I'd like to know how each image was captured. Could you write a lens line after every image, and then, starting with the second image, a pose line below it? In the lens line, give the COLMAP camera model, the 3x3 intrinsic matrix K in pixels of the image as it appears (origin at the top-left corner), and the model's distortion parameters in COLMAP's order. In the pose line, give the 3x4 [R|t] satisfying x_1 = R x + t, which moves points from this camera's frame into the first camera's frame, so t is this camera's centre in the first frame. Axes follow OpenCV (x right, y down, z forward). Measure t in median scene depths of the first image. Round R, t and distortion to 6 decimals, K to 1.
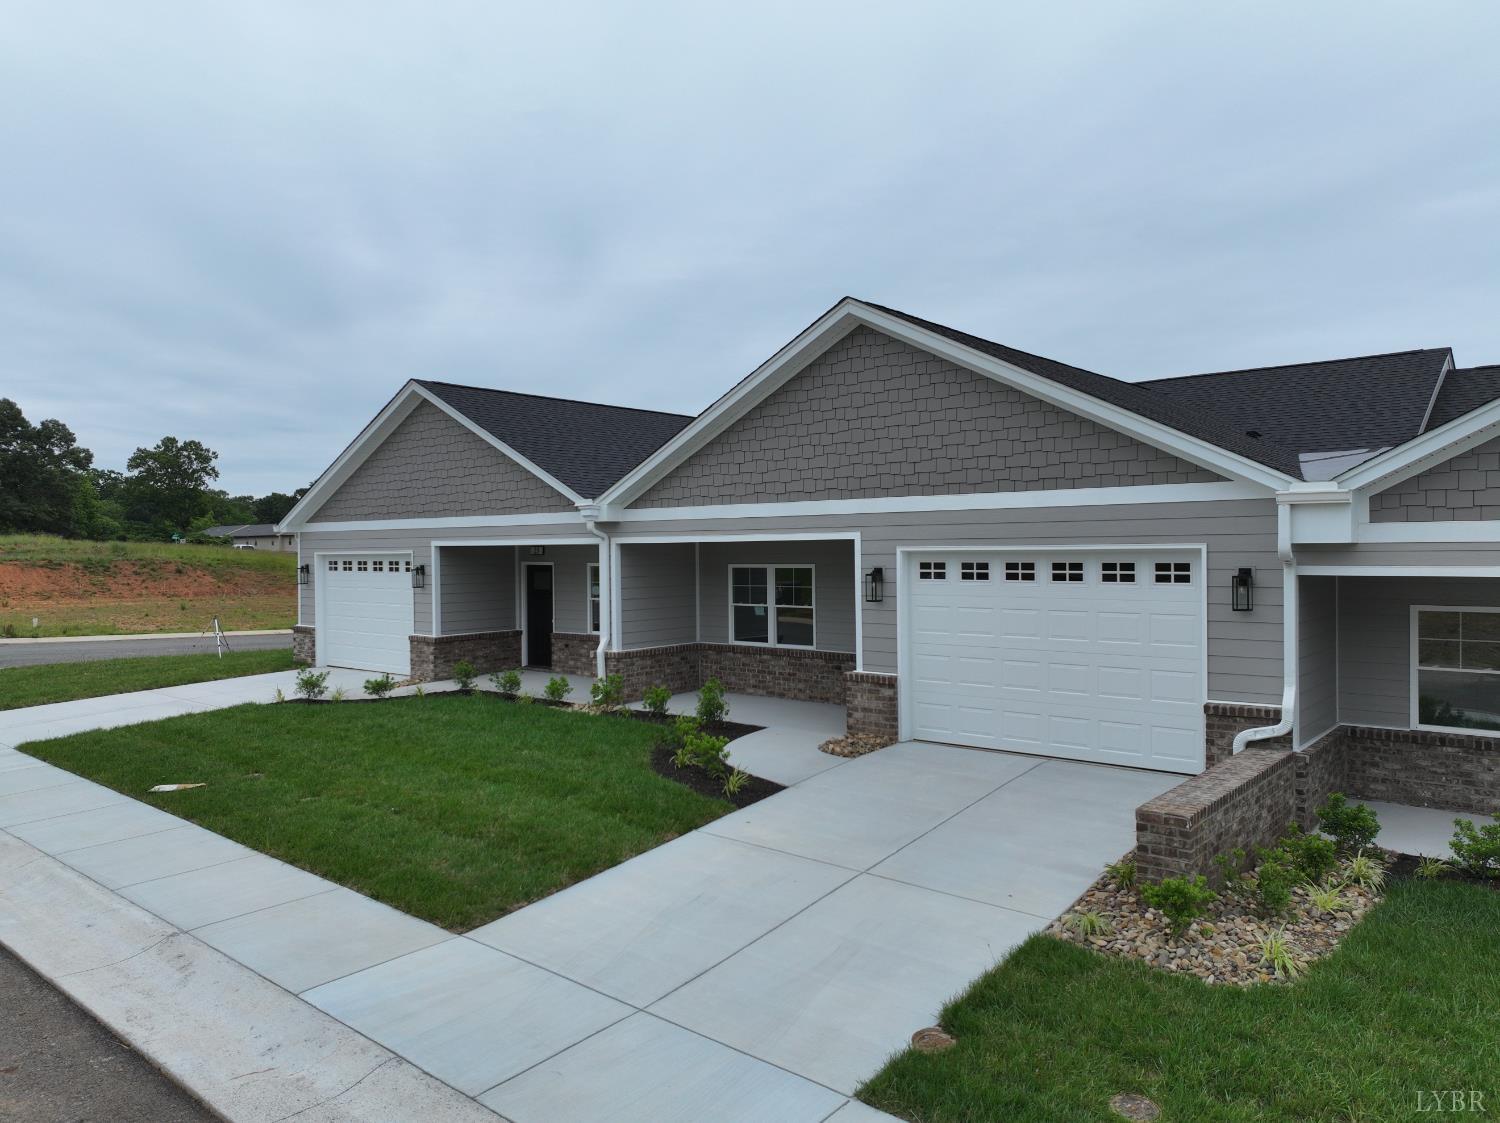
lens RADIAL K [[1050.0, 0, 751.6], [0, 1050.0, 552.9], [0, 0, 1]] dist [0.008984, -0.001684]
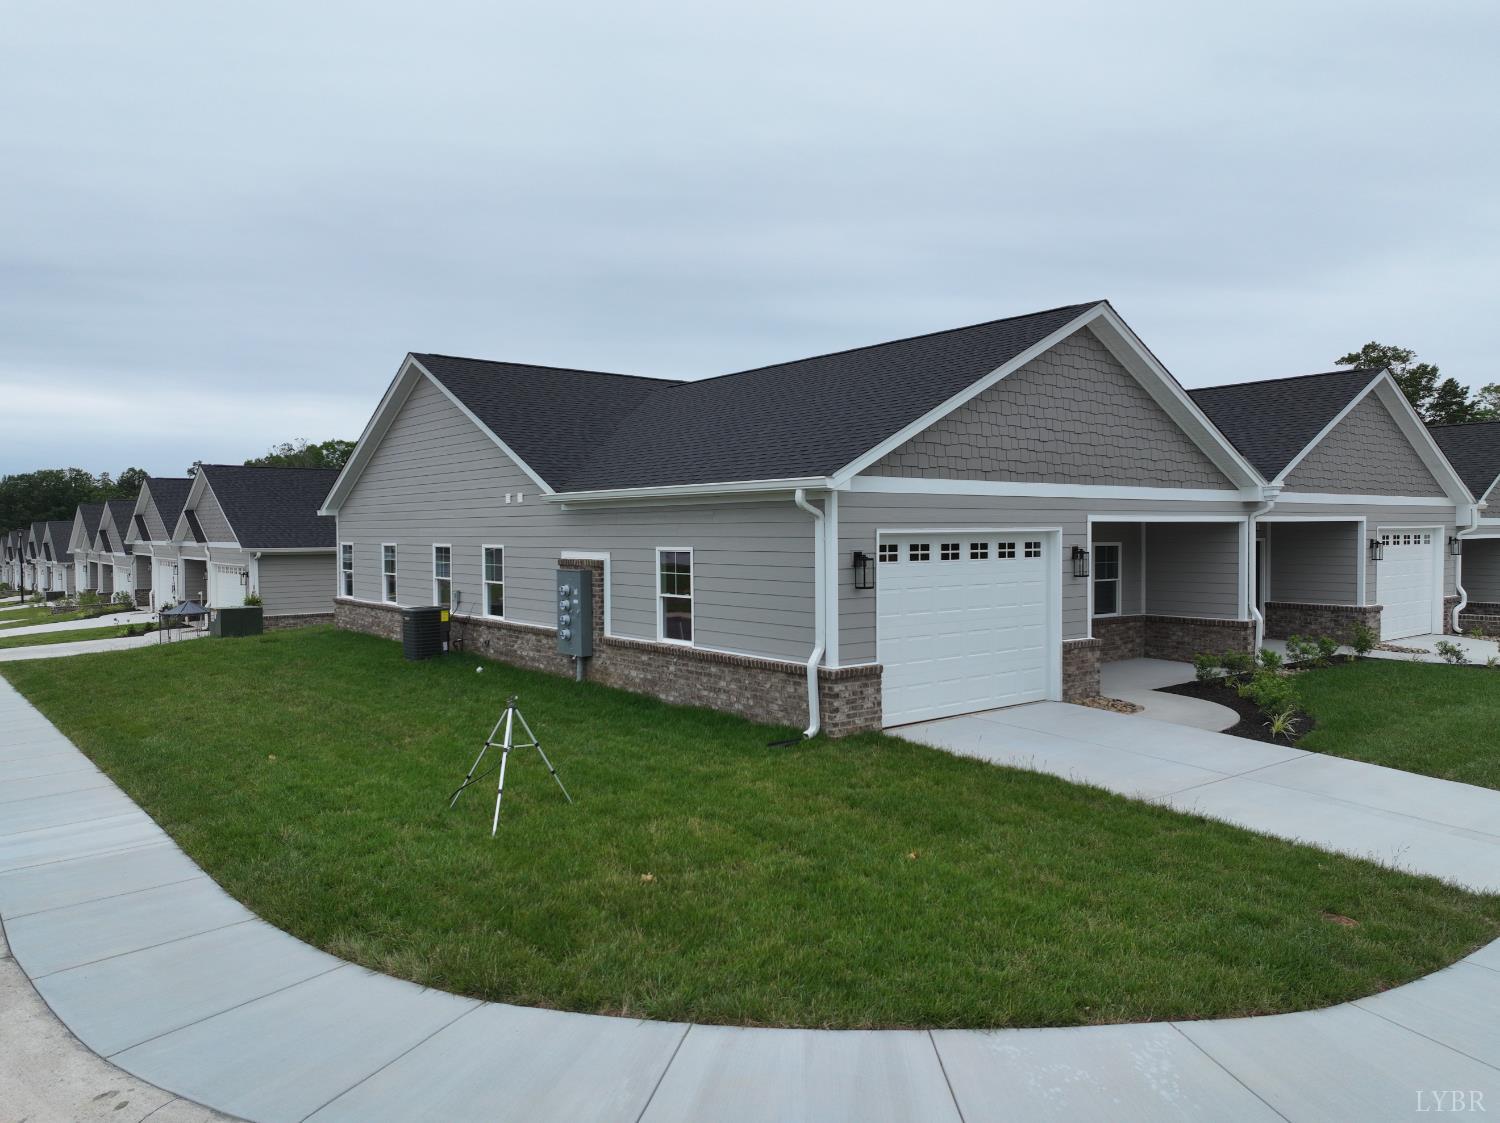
lens RADIAL K [[1050.0, 0, 750.3], [0, 1050.0, 558.6], [0, 0, 1]] dist [0.008984, -0.001684]
pose [[0.199471, -0.016040, 0.979773, -1.587976], [0.010930, 0.999840, 0.014143, 0.010271], [-0.979843, 0.007887, 0.199614, 1.562205]]
